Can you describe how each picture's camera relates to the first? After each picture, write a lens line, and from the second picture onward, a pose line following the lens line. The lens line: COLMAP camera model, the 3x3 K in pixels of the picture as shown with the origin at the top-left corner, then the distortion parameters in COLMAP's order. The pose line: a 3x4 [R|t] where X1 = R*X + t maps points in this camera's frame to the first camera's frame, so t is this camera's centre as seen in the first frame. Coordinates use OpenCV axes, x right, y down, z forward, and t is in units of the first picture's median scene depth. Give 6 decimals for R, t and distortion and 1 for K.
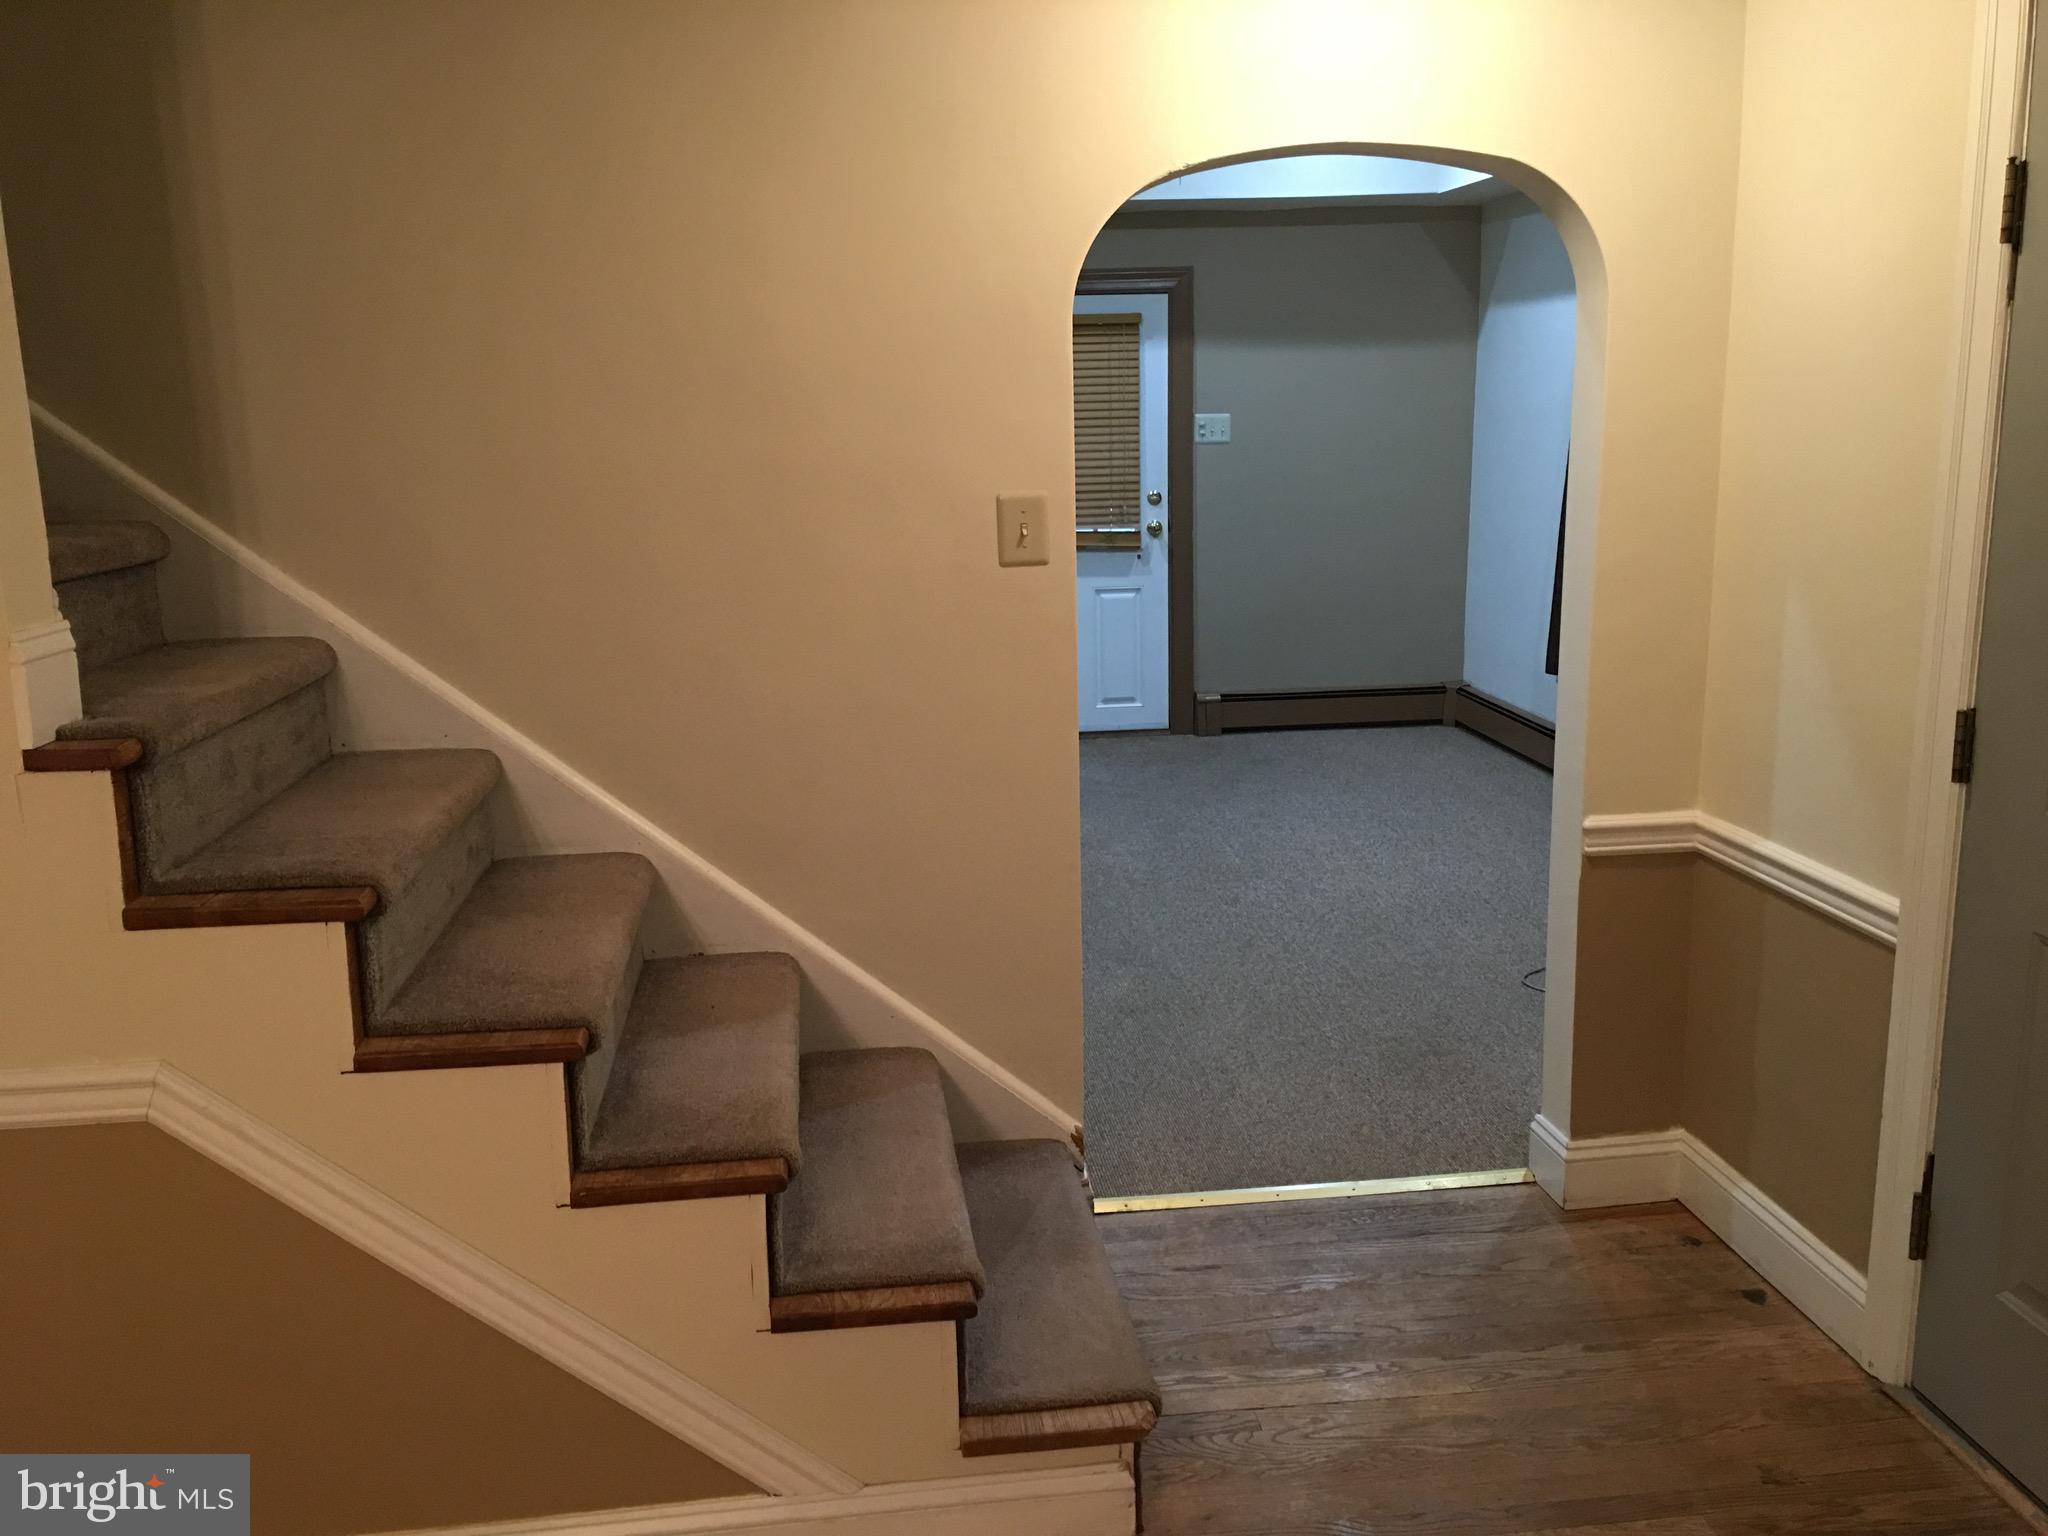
lens RADIAL K [[1749.8, 0, 1024.7], [0, 1749.8, 765.5], [0, 0, 1]] dist [0.074455, -0.046507]
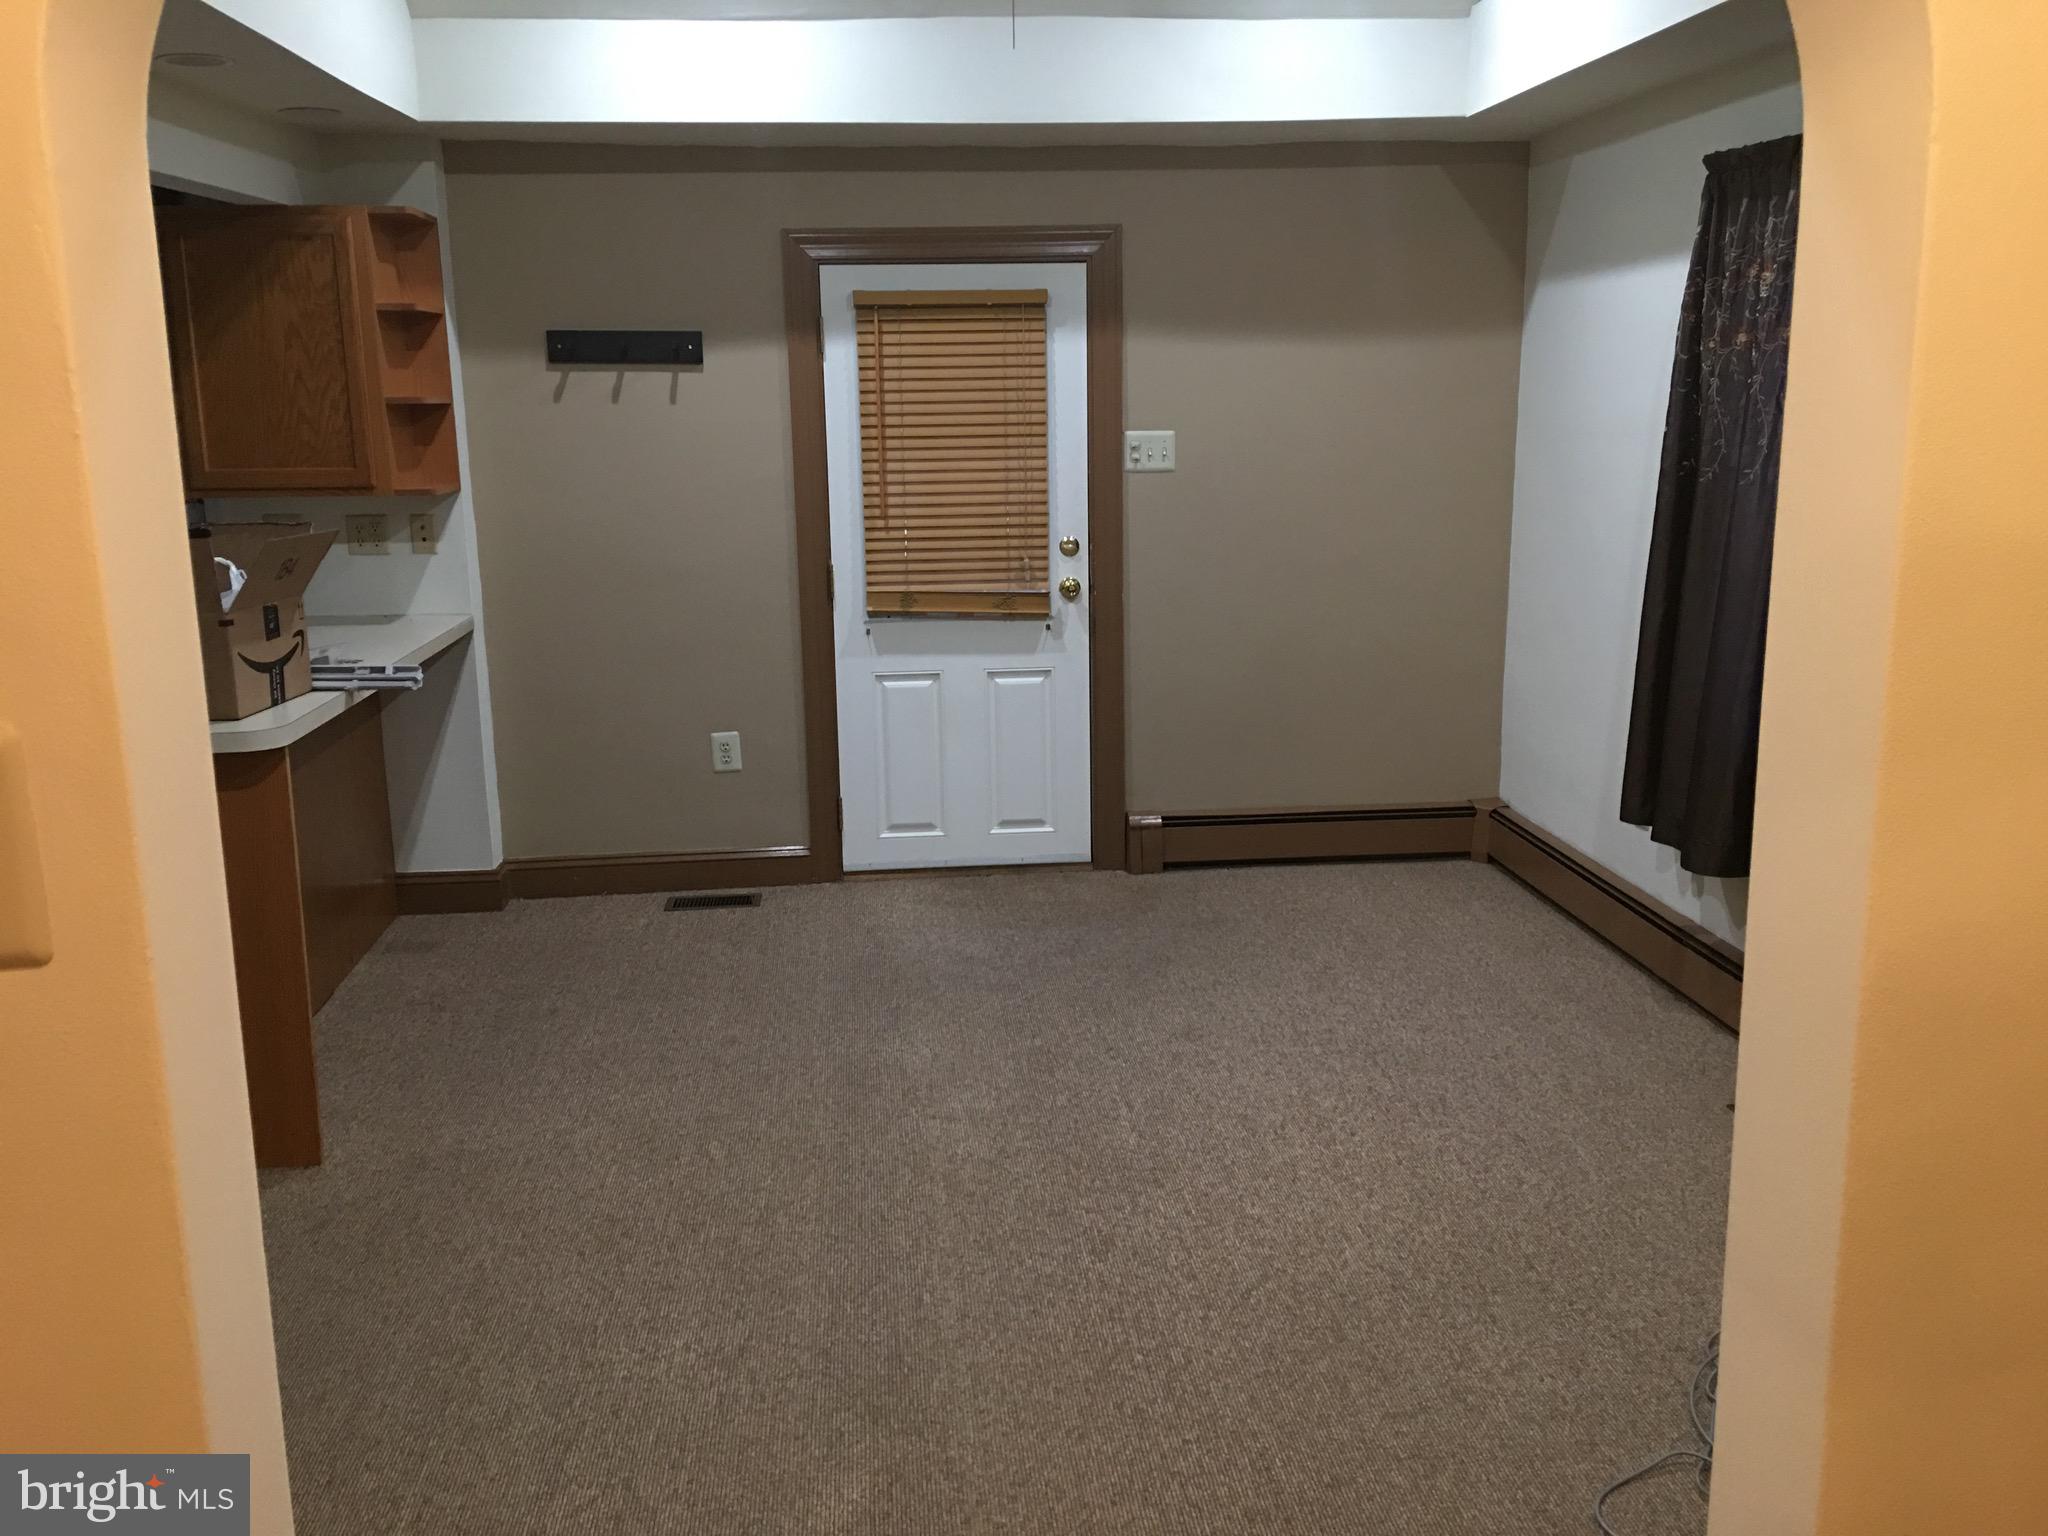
lens RADIAL K [[1749.8, 0, 1024.4], [0, 1749.8, 759.8], [0, 0, 1]] dist [0.074455, -0.046507]
pose [[0.999657, 0.008902, -0.024636, 0.074621], [-0.009084, 0.999932, -0.007296, -0.059822], [0.024569, 0.007518, 0.999670, 0.281725]]
